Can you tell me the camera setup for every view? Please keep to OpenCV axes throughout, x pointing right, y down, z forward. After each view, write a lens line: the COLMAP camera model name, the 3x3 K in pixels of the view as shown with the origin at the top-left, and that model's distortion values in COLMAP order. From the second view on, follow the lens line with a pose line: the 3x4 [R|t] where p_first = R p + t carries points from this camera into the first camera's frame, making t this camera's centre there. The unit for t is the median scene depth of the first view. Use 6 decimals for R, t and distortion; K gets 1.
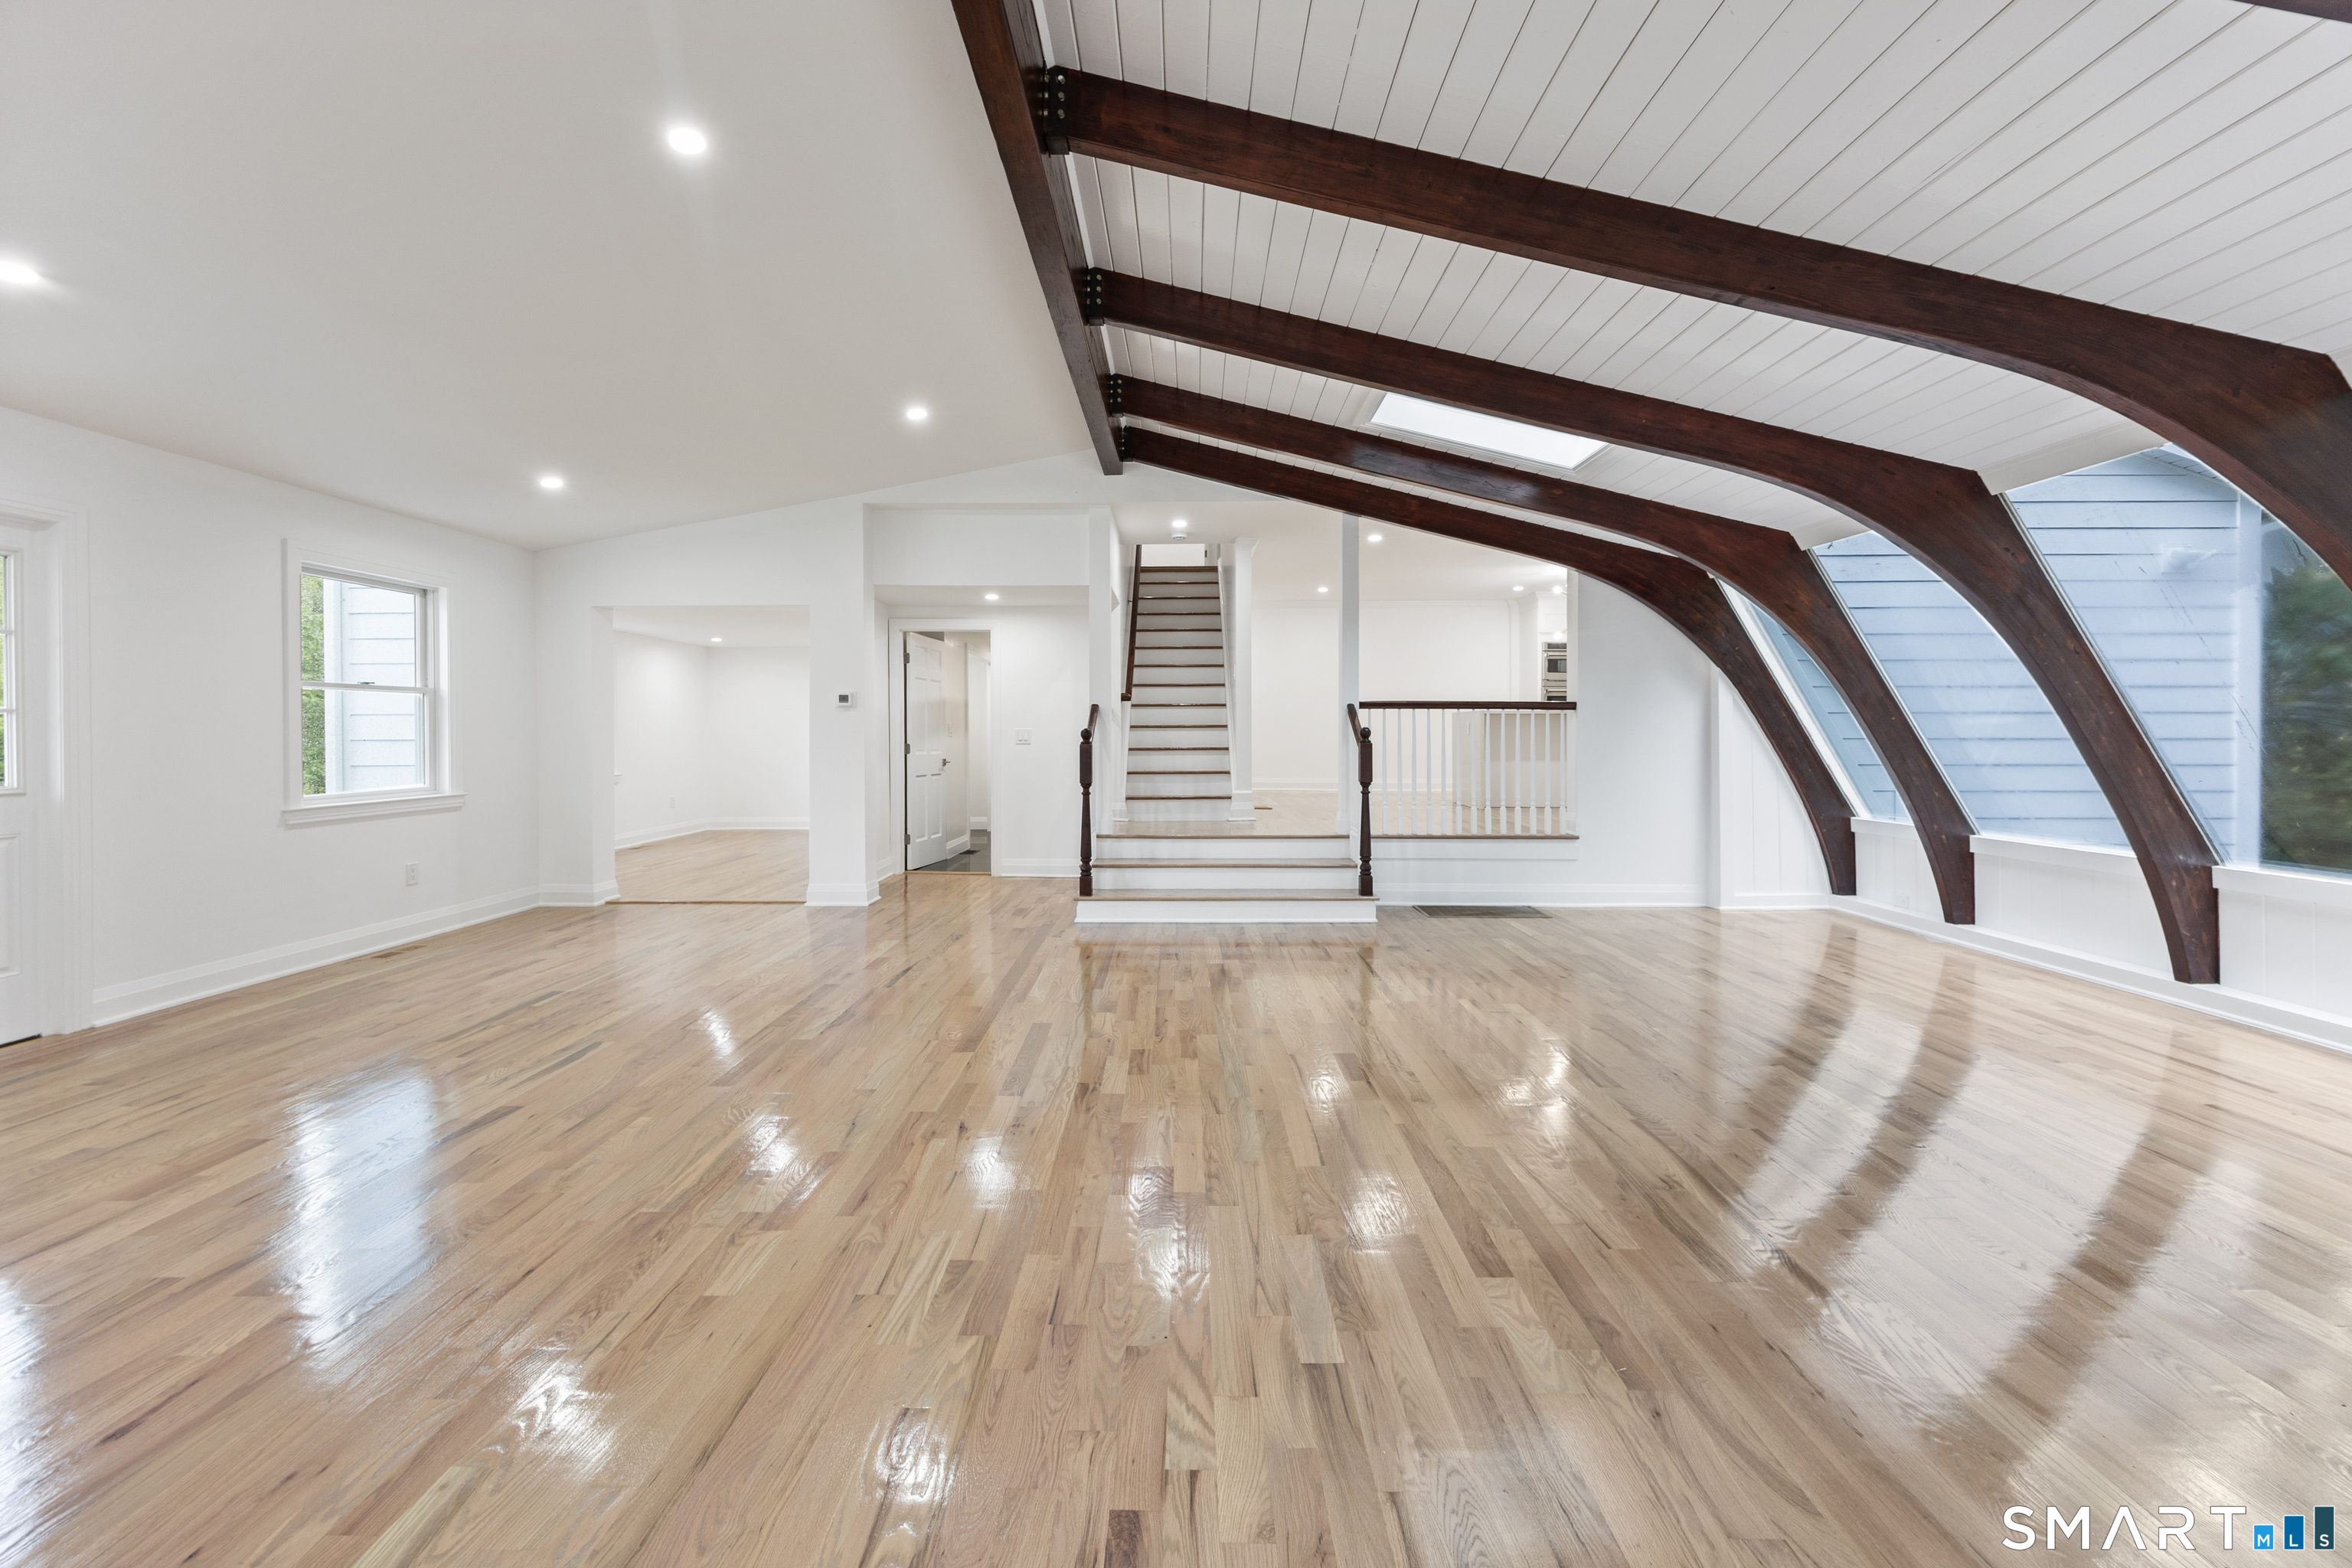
lens RADIAL K [[926.1, 0, 1166.7], [0, 926.1, 732.7], [0, 0, 1]] dist [-0.000134, 0.000026]
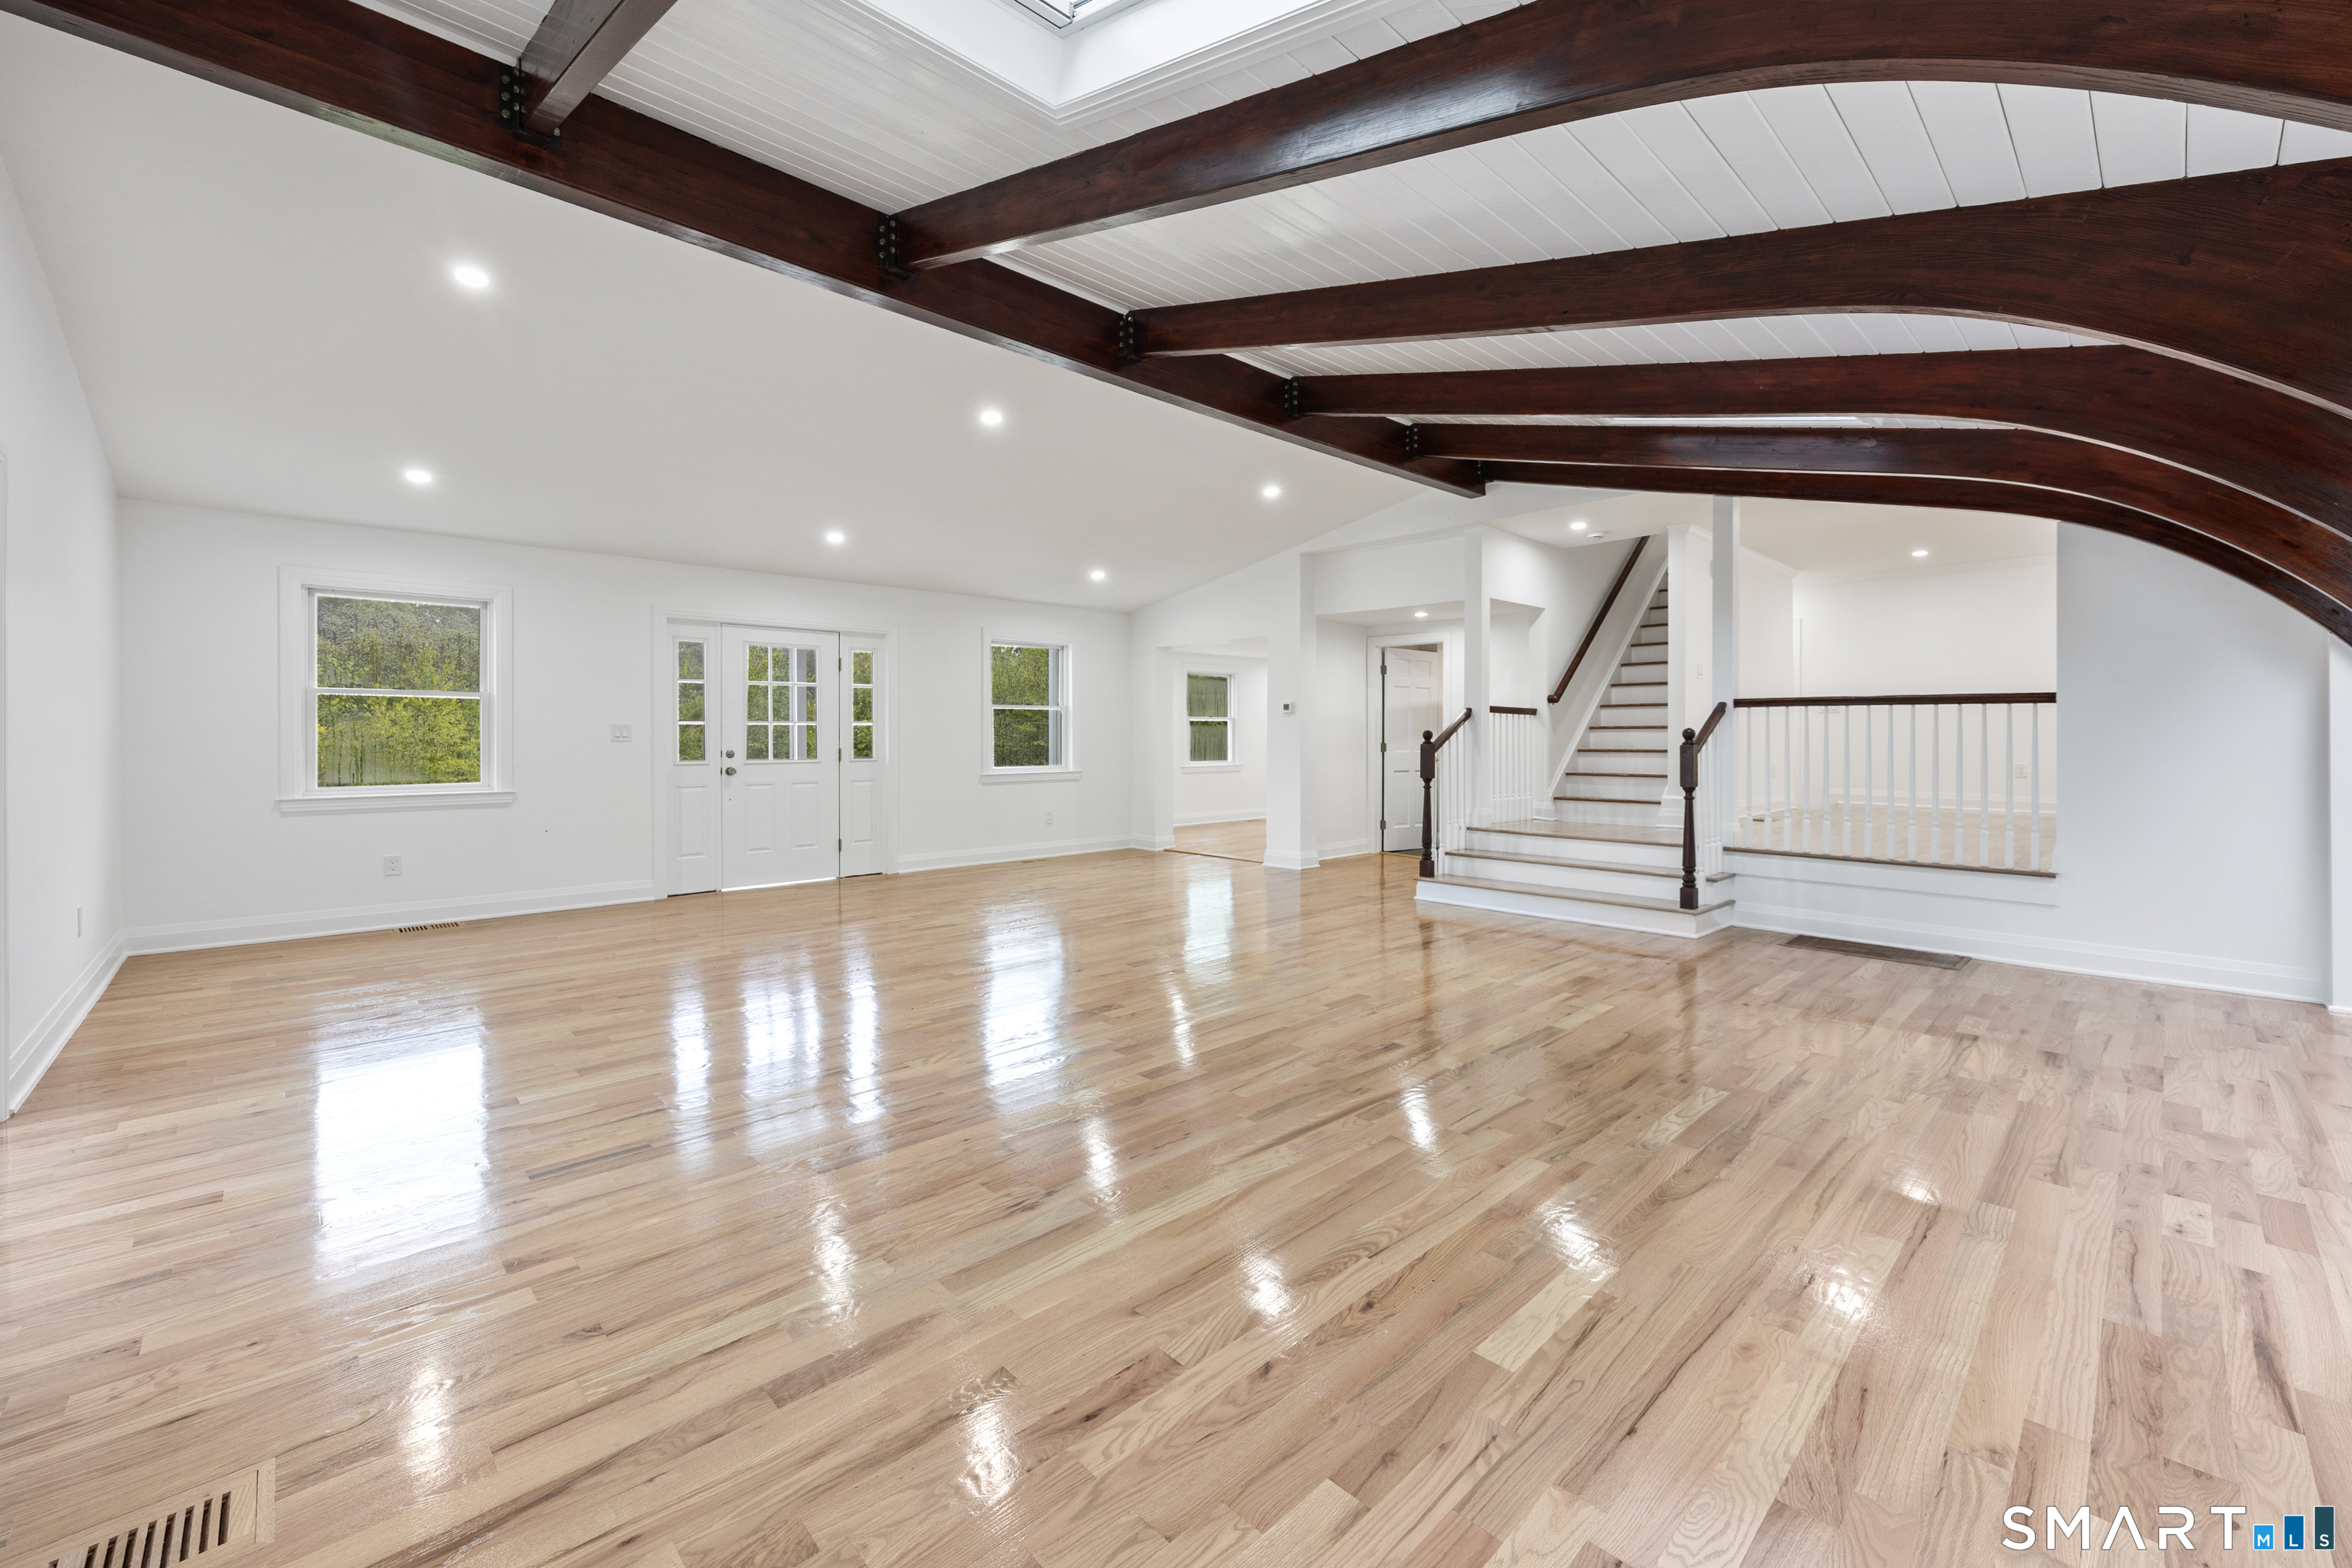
lens RADIAL K [[932.0, 0, 1165.7], [0, 932.0, 712.7], [0, 0, 1]] dist [-0.000935, -0.000140]
pose [[0.699511, -0.013962, -0.714486, 0.487636], [-0.003400, 0.999733, -0.022865, 0.001968], [0.714614, 0.018424, 0.699276, -0.028804]]
